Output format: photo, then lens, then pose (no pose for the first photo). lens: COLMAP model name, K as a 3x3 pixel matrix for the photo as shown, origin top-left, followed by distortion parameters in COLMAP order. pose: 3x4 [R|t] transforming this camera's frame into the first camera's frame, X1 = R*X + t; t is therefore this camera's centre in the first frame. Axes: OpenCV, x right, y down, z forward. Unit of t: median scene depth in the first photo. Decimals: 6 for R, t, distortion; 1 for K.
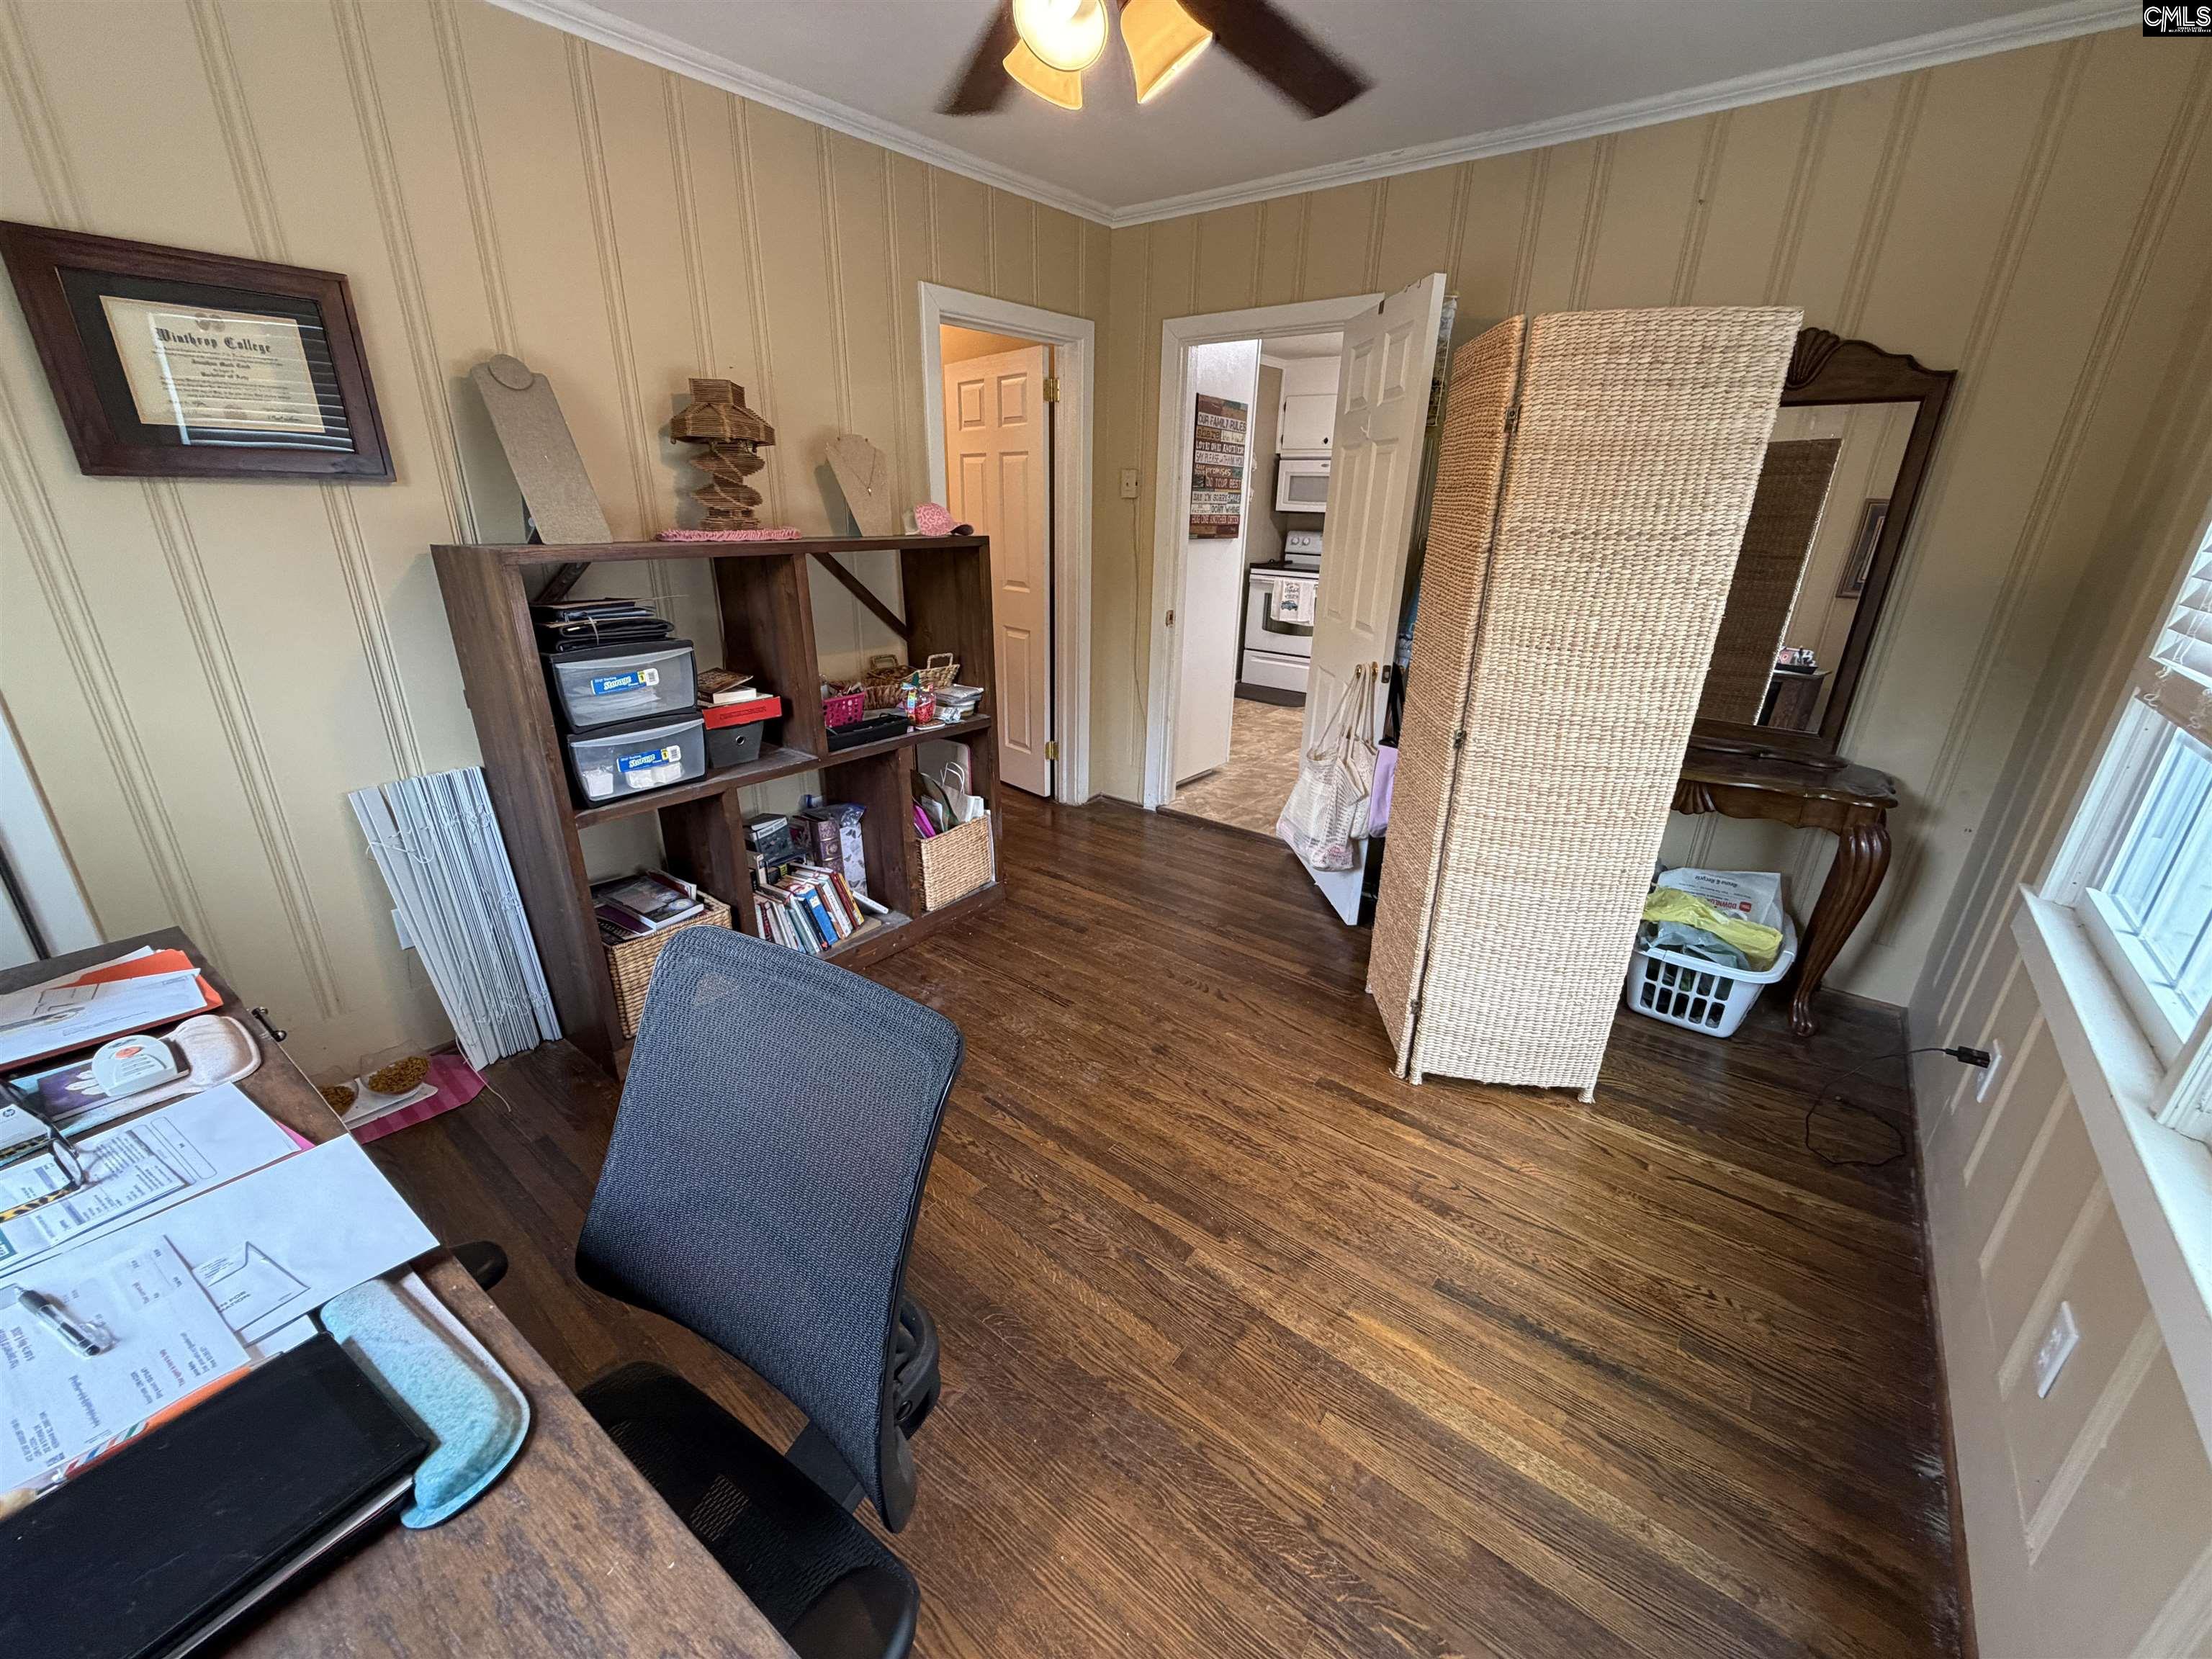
lens RADIAL K [[884.4, 0, 1106.0], [0, 884.4, 829.5], [0, 0, 1]] dist [-0.000087, -0.000005]
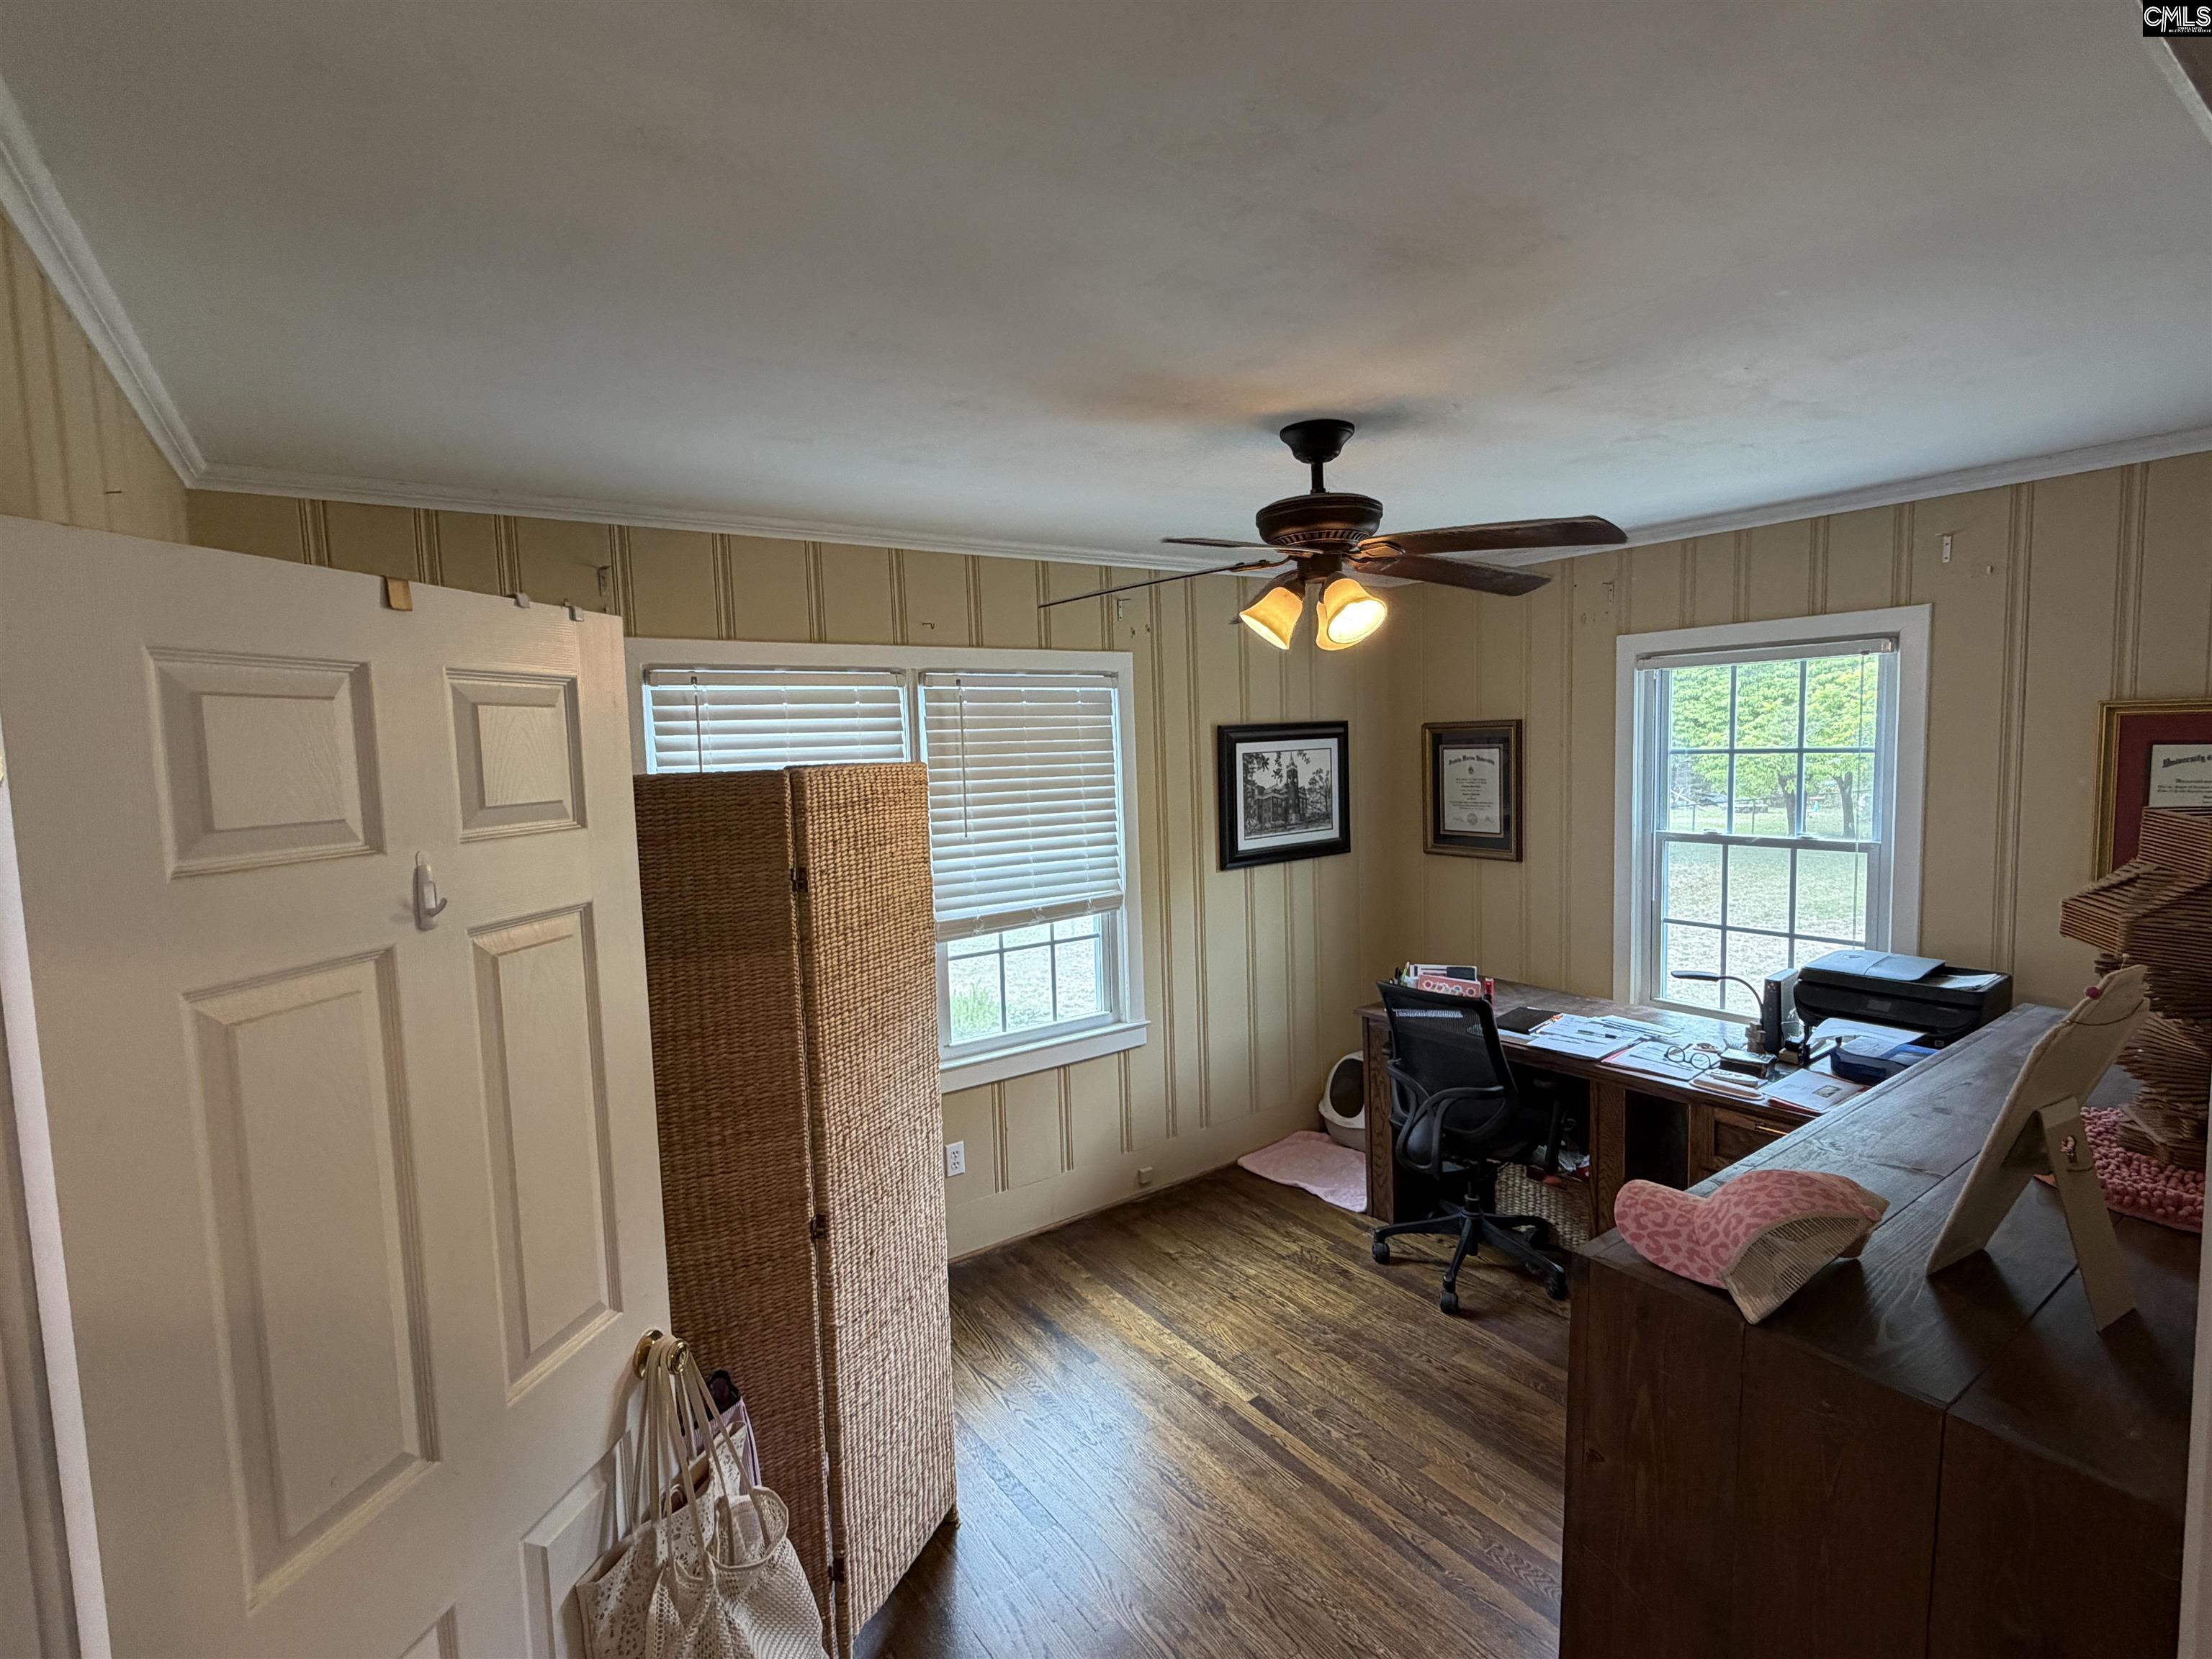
lens RADIAL K [[1042.9, 0, 1106.0], [0, 1042.9, 829.5], [0, 0, 1]] dist [0.000051, 0.000009]
pose [[-0.958862, -0.007458, 0.283774, -0.127475], [0.118101, 0.898554, 0.422674, -0.952997], [-0.258138, 0.438800, -0.860708, 1.942650]]
